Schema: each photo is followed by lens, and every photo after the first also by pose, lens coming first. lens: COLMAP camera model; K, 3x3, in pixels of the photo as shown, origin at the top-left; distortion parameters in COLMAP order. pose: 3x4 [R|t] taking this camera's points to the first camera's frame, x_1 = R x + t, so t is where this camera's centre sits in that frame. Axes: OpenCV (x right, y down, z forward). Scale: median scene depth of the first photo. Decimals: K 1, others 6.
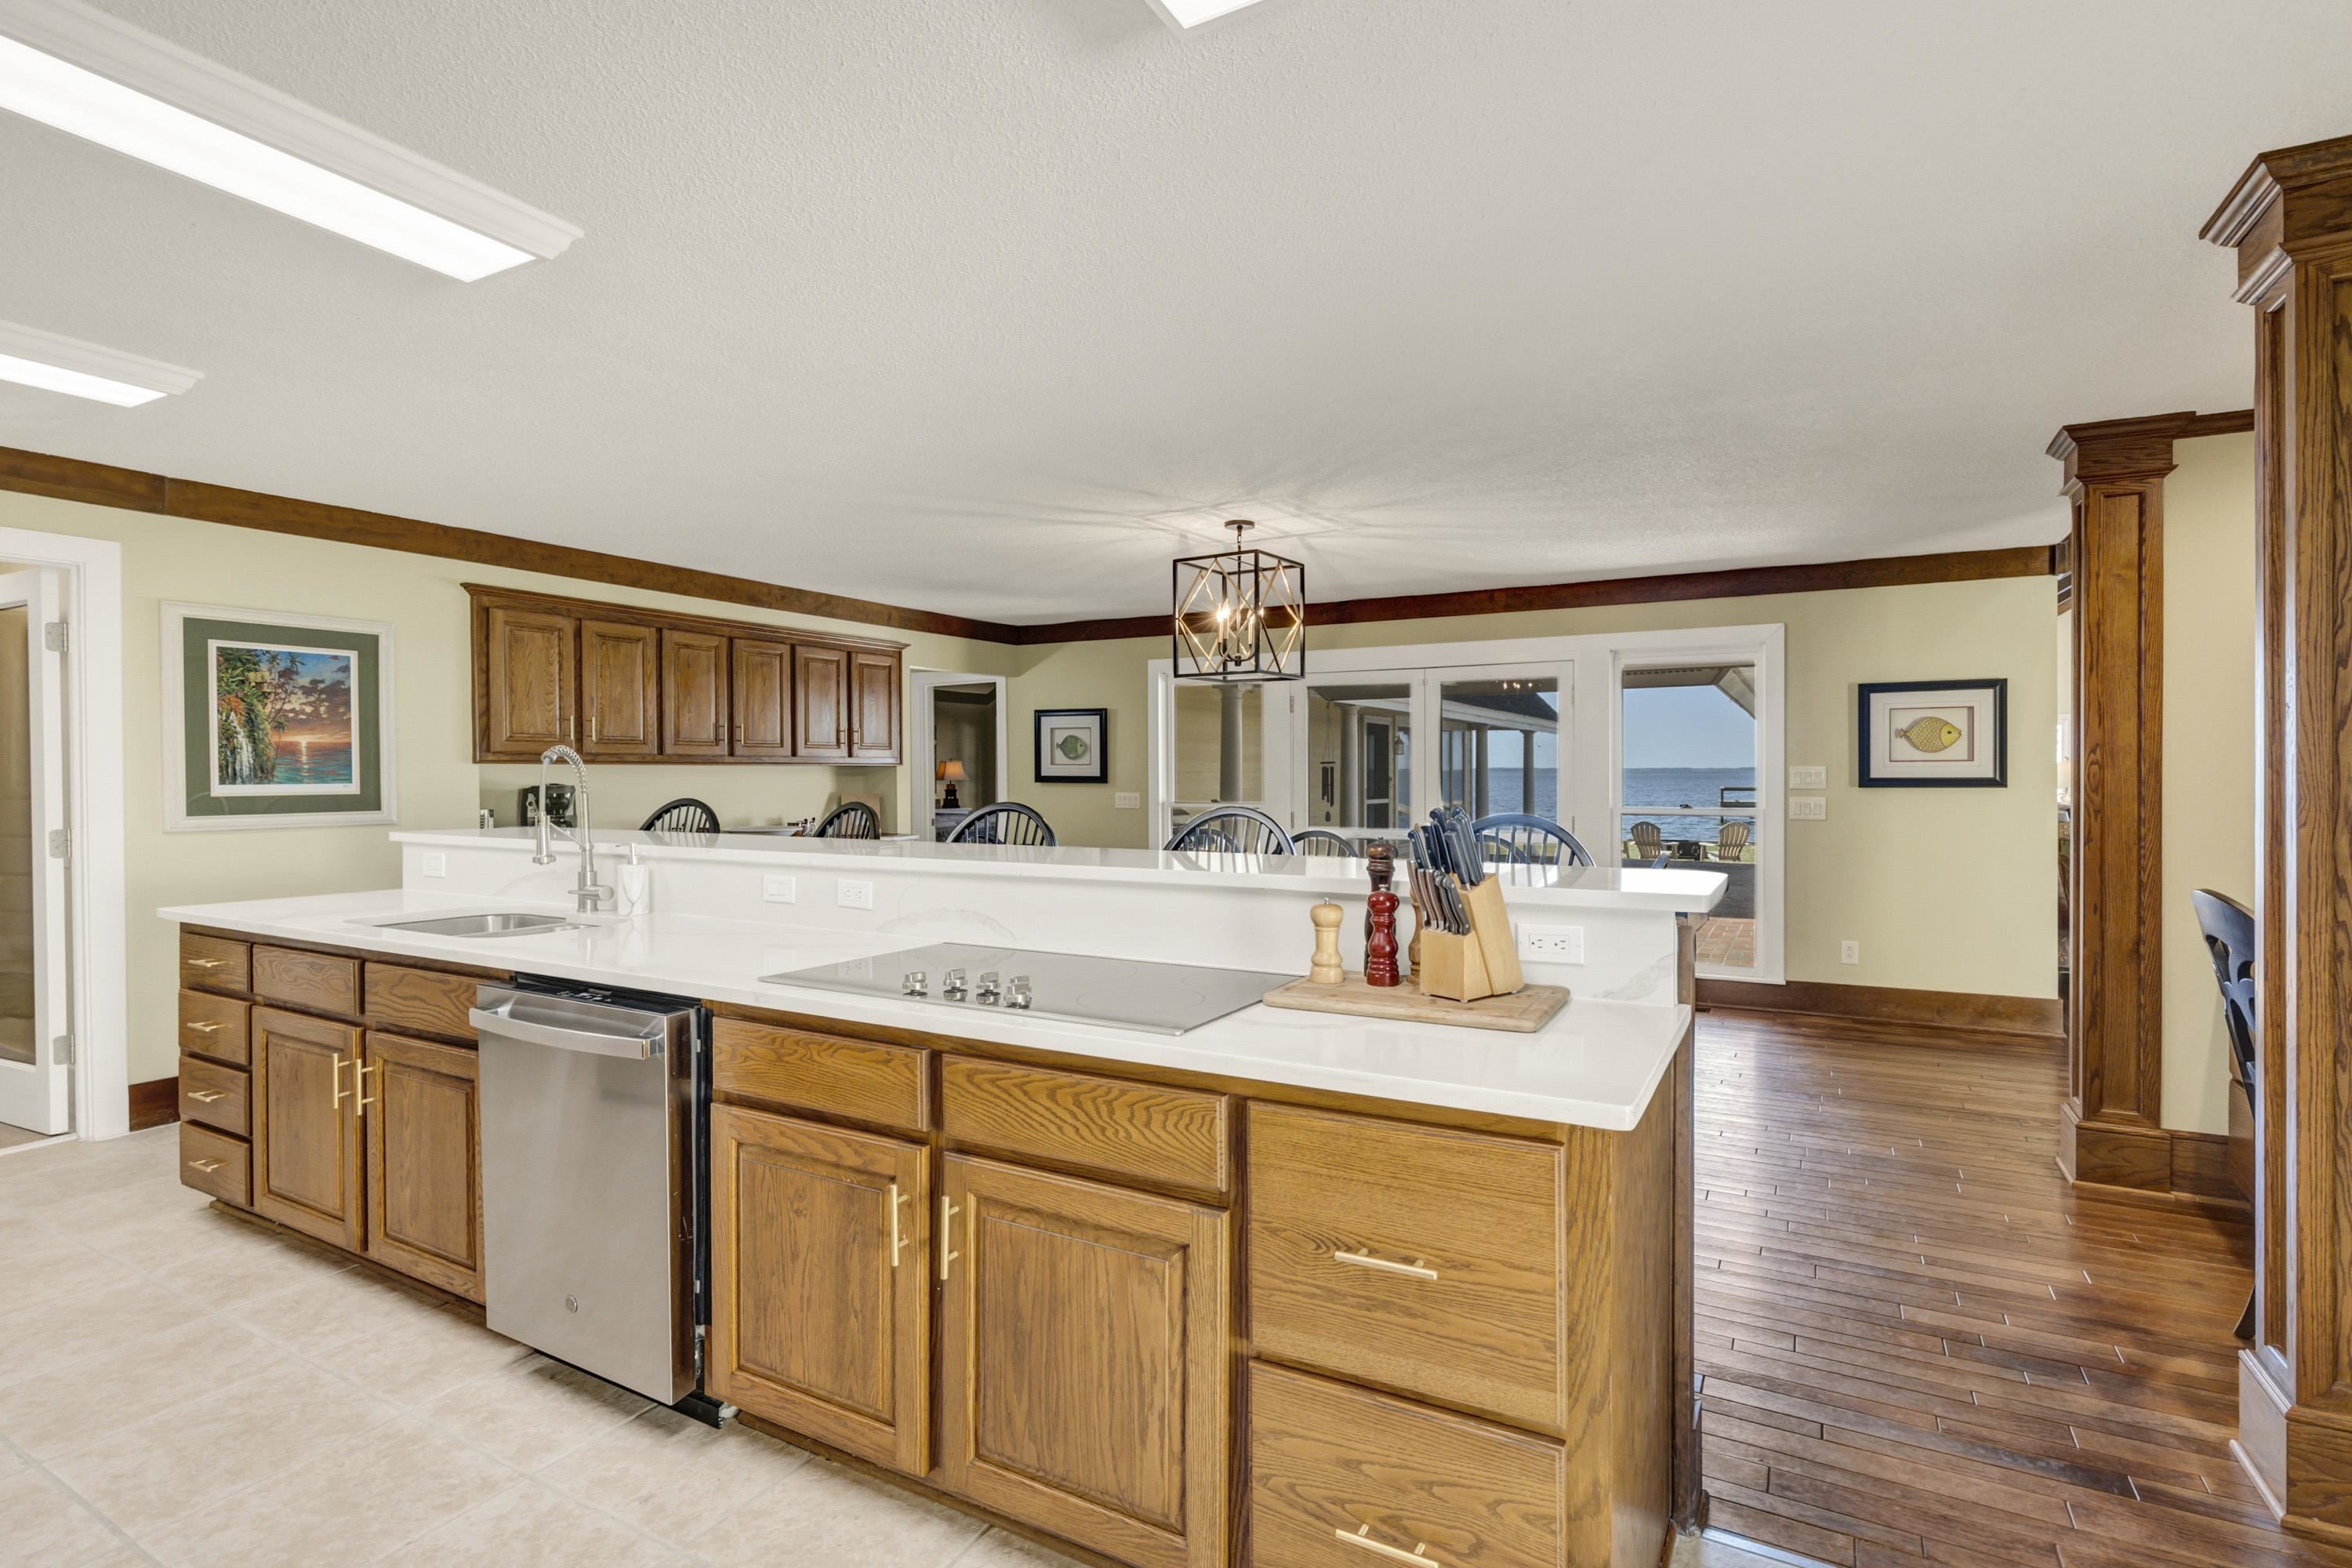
lens RADIAL K [[1081.2, 0, 1257.3], [0, 1081.2, 778.5], [0, 0, 1]] dist [-0.002318, -0.000070]
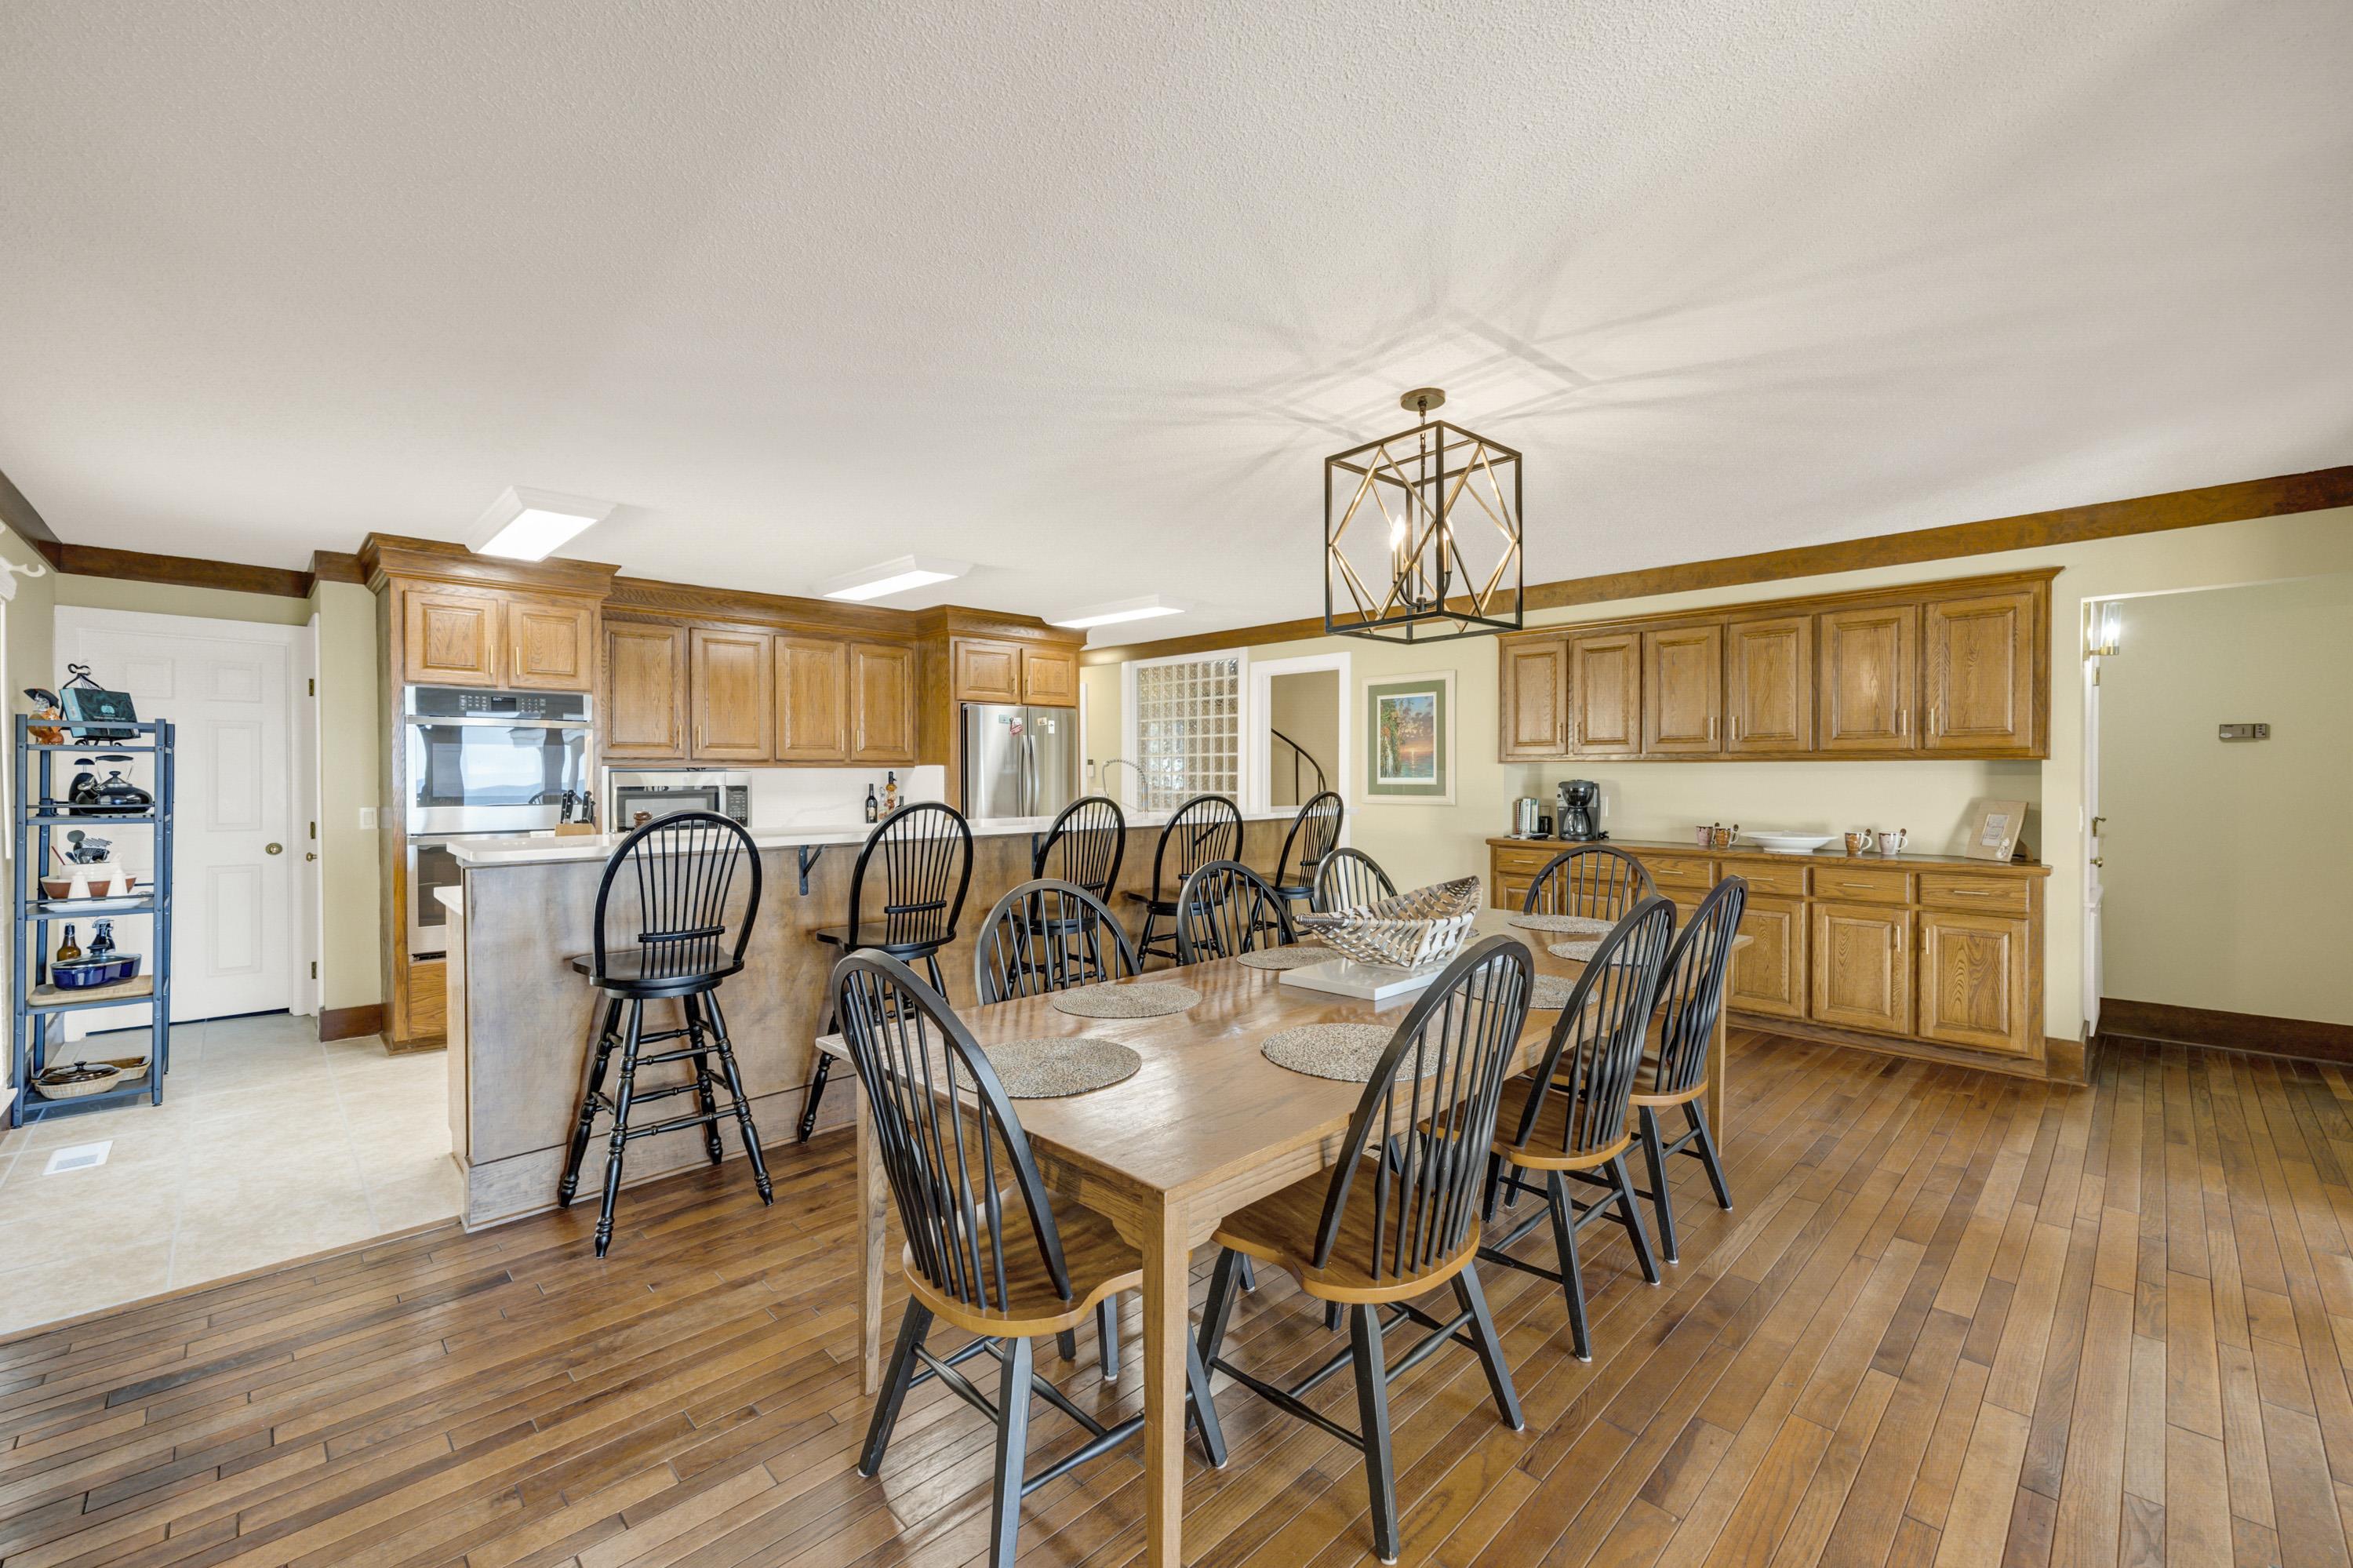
lens RADIAL K [[1033.2, 0, 1173.9], [0, 1033.2, 783.4], [0, 0, 1]] dist [-0.000909, -0.000286]
pose [[-0.344806, 0.012698, -0.938588, 0.550063], [-0.002648, 0.999891, 0.014500, -0.006085], [0.938670, 0.007485, -0.344735, 0.931988]]
